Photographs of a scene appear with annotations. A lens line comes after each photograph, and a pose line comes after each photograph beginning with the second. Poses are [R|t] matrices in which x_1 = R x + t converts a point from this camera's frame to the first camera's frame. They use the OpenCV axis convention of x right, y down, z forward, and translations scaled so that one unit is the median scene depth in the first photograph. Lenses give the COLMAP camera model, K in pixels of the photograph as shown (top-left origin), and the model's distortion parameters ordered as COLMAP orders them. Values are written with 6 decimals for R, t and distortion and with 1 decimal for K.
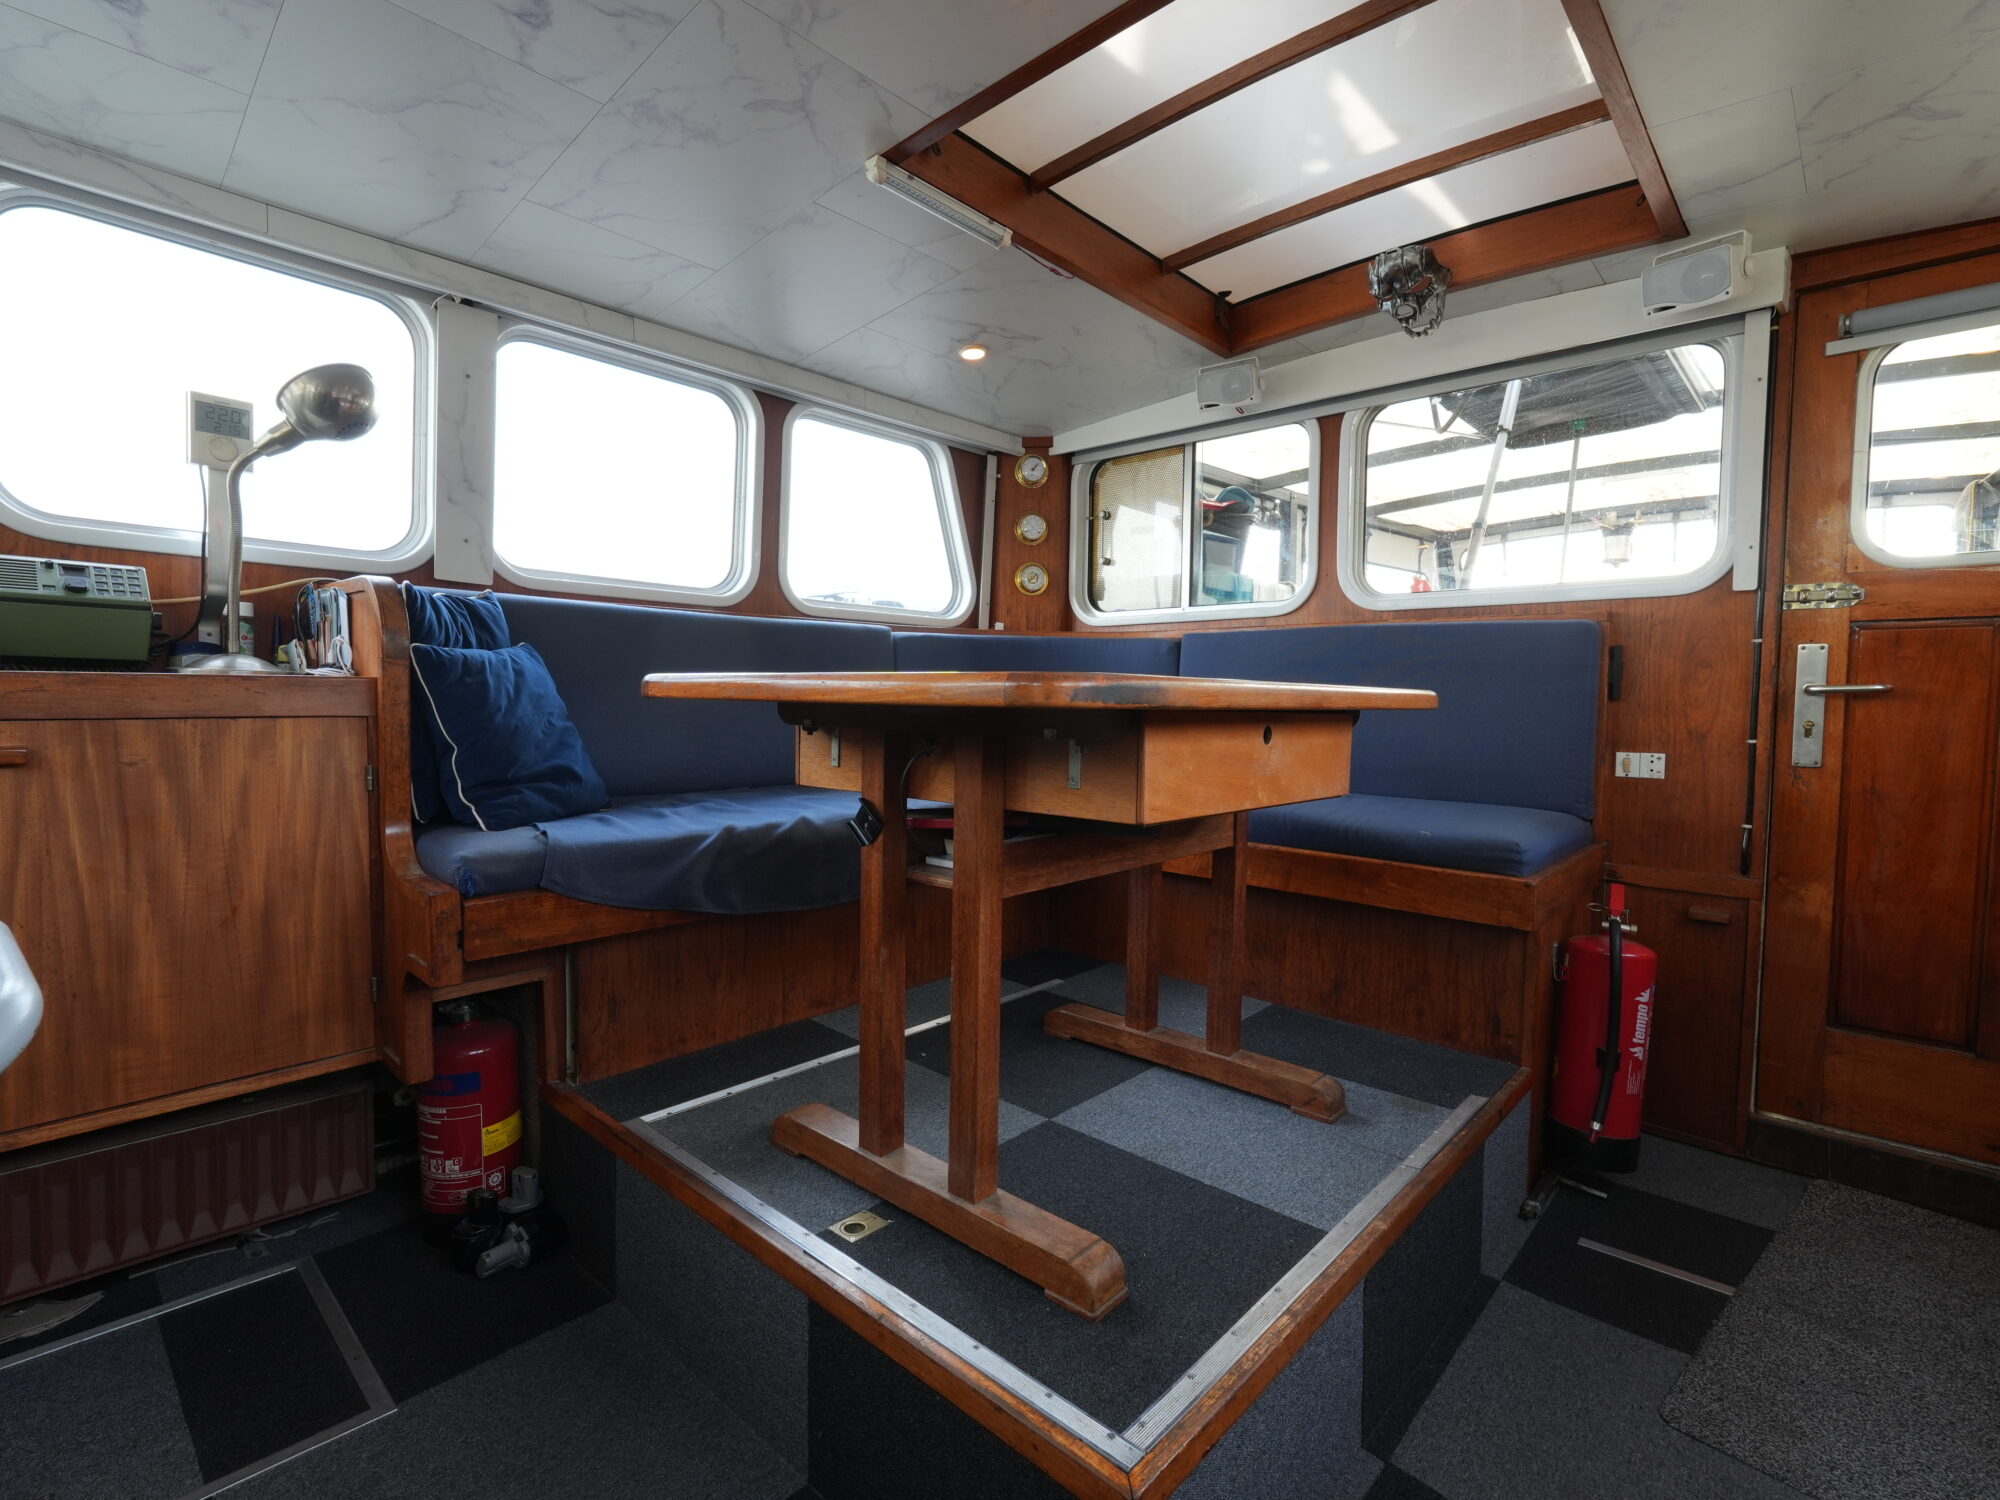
lens RADIAL K [[937.3, 0, 1002.3], [0, 937.3, 744.8], [0, 0, 1]] dist [-0.000516, -0.000559]
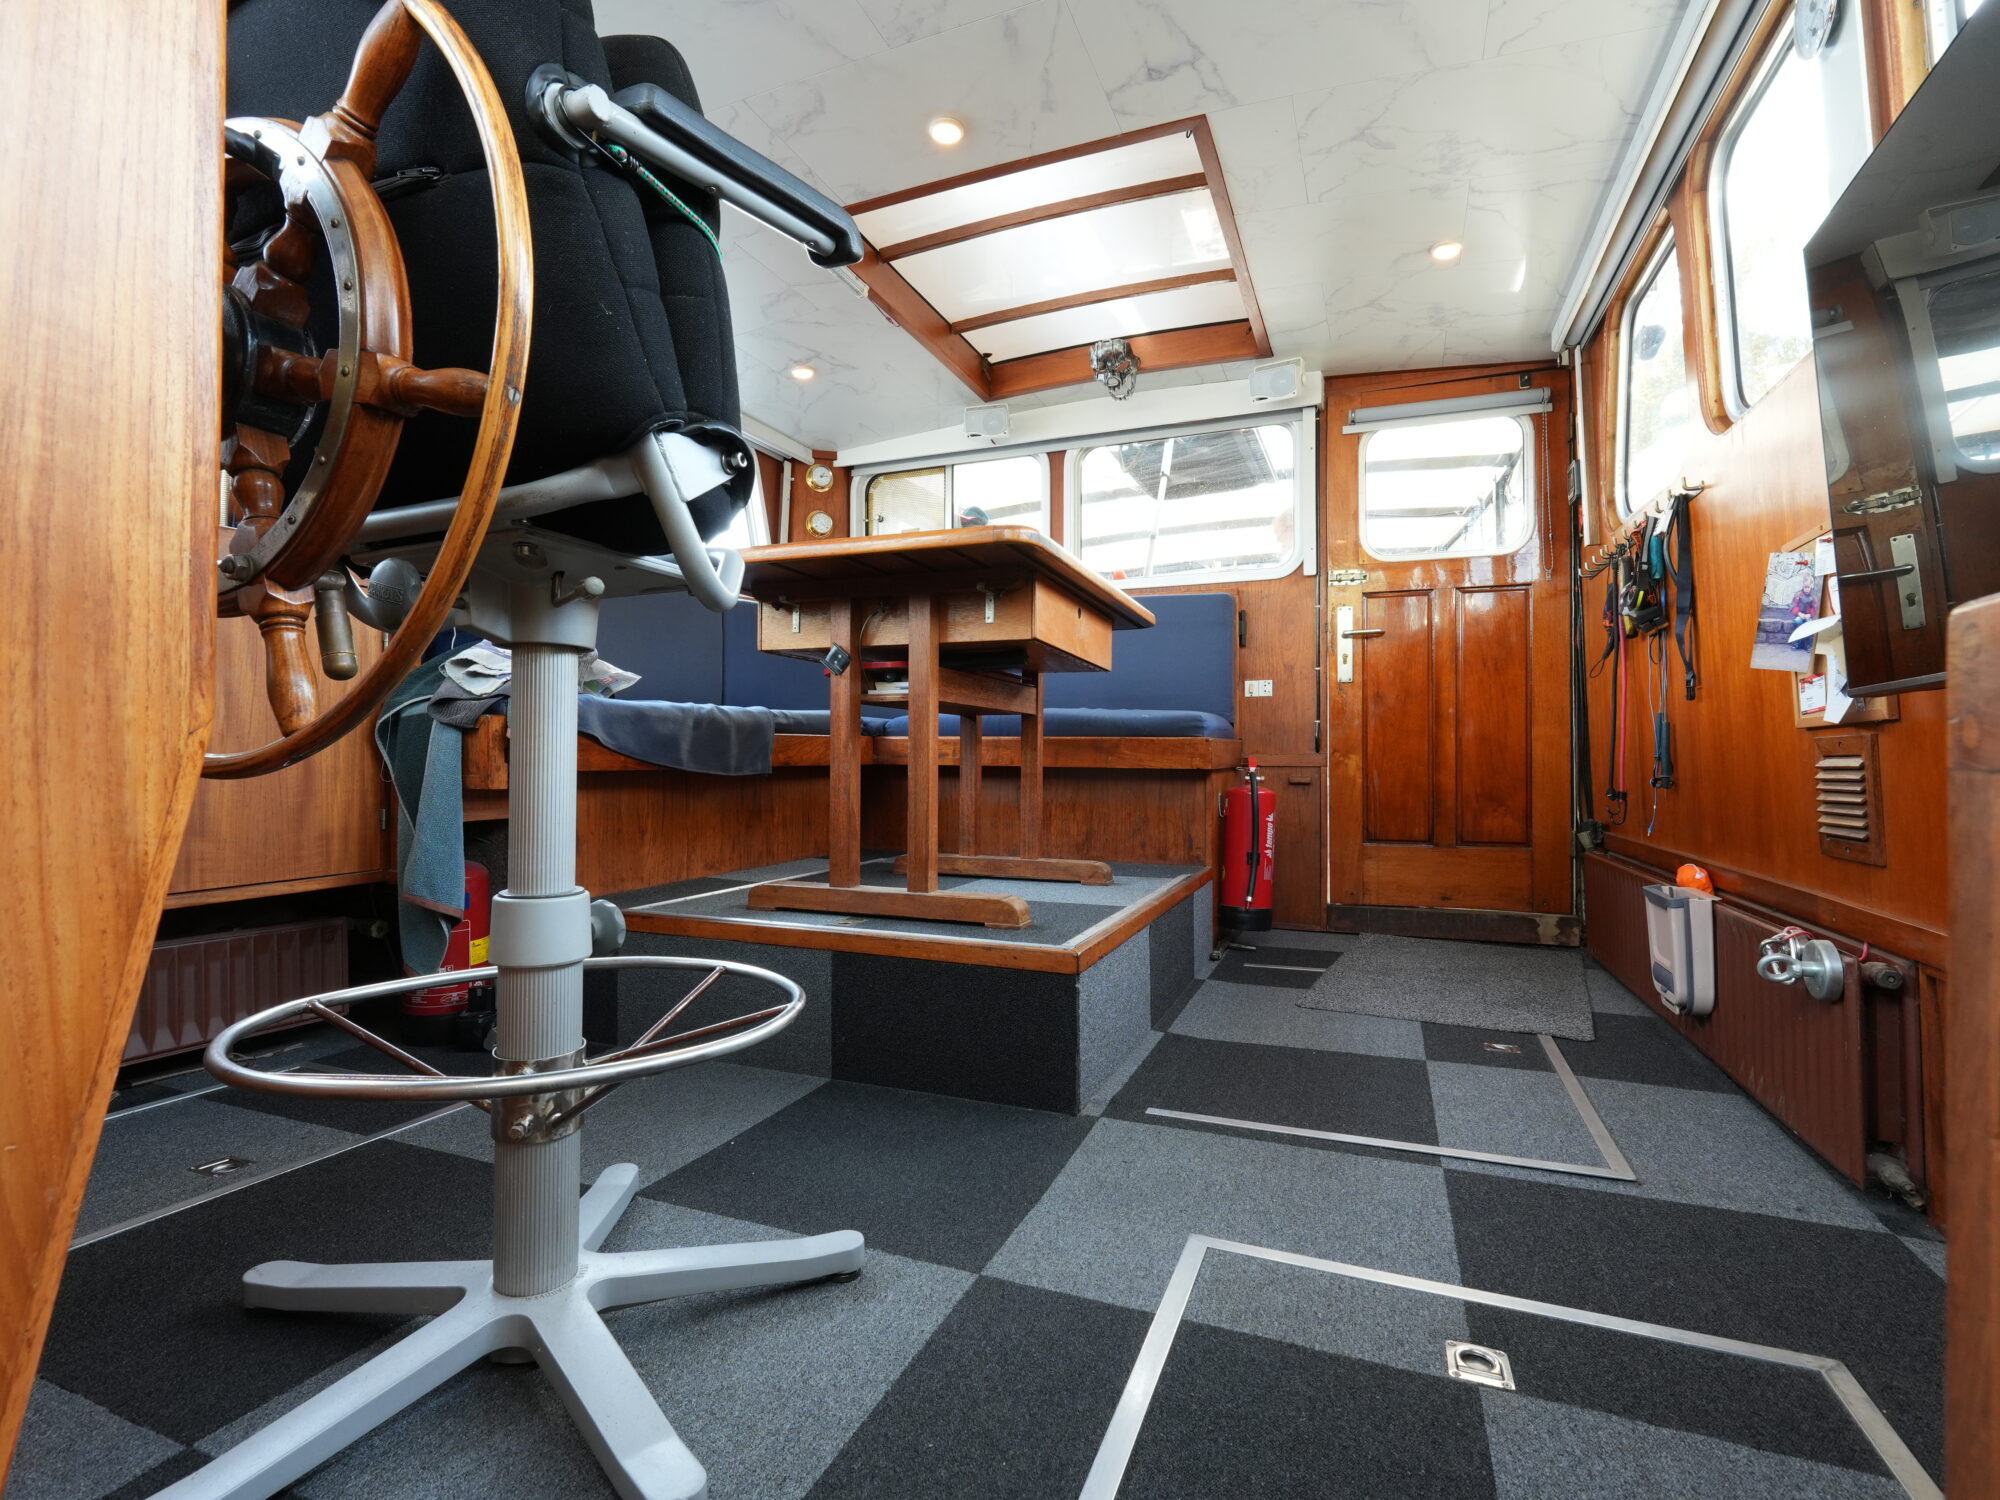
lens RADIAL K [[937.3, 0, 999.9], [0, 937.3, 747.8], [0, 0, 1]] dist [-0.000516, -0.000559]
pose [[0.936434, -0.007957, 0.350754, -0.278233], [0.028719, 0.998126, -0.054029, 0.202244], [-0.349666, 0.060668, 0.934908, -0.308612]]
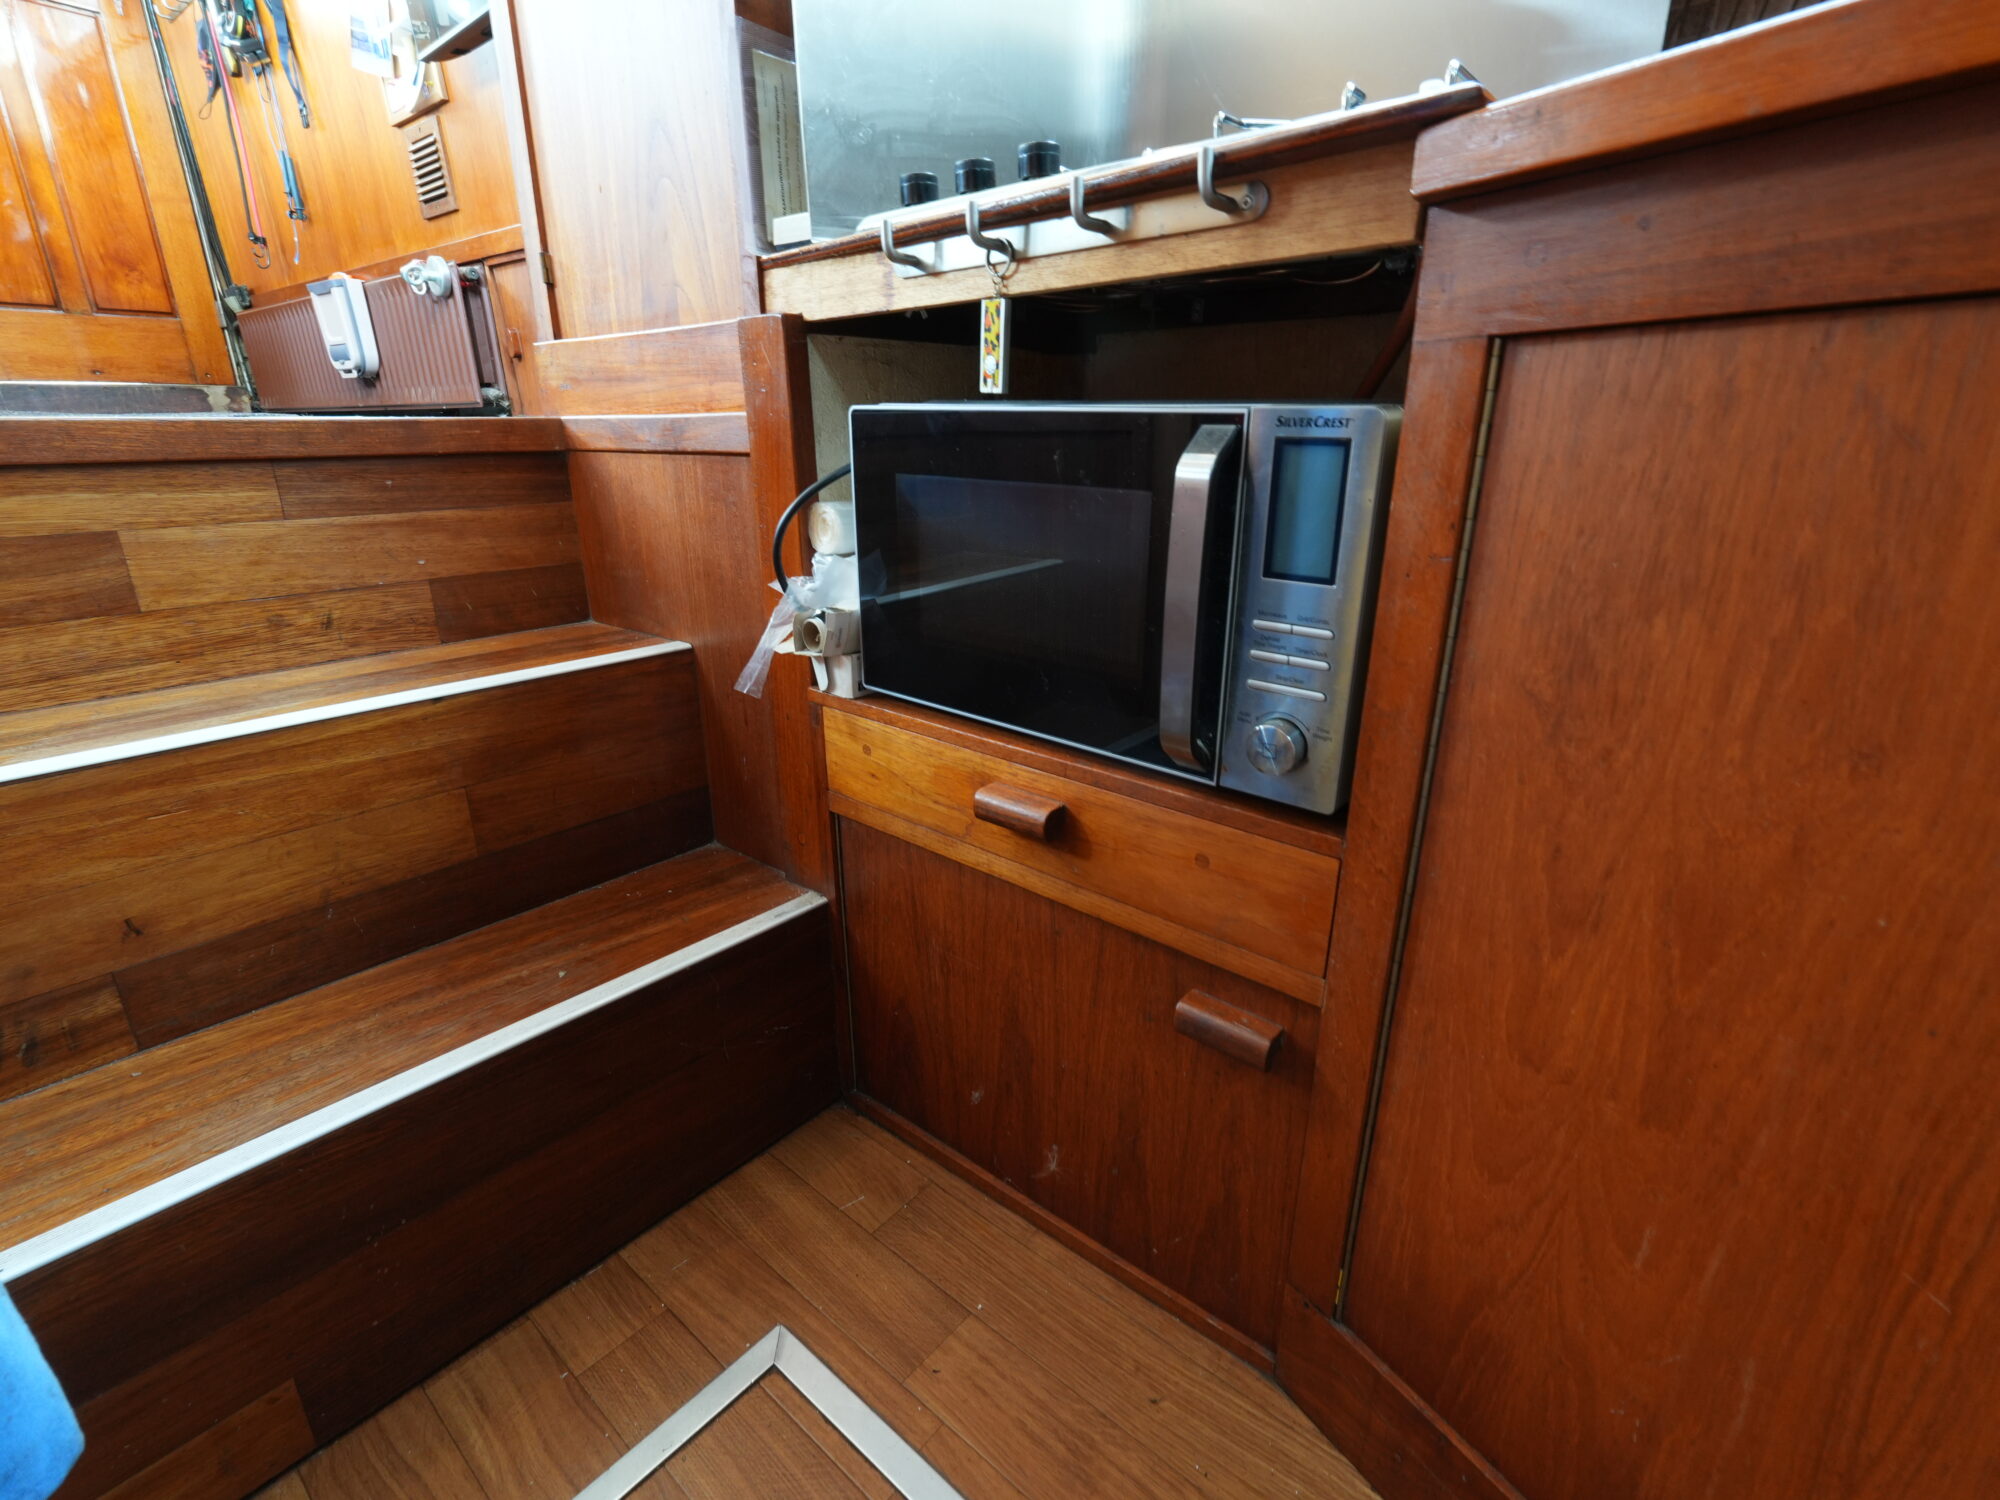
lens RADIAL K [[937.3, 0, 986.7], [0, 937.3, 751.5], [0, 0, 1]] dist [-0.000516, -0.000559]
pose [[-0.040329, -0.349544, 0.936052, -0.688925], [0.048324, 0.935035, 0.351246, 0.484042], [-0.998017, 0.059399, -0.020817, -0.442845]]
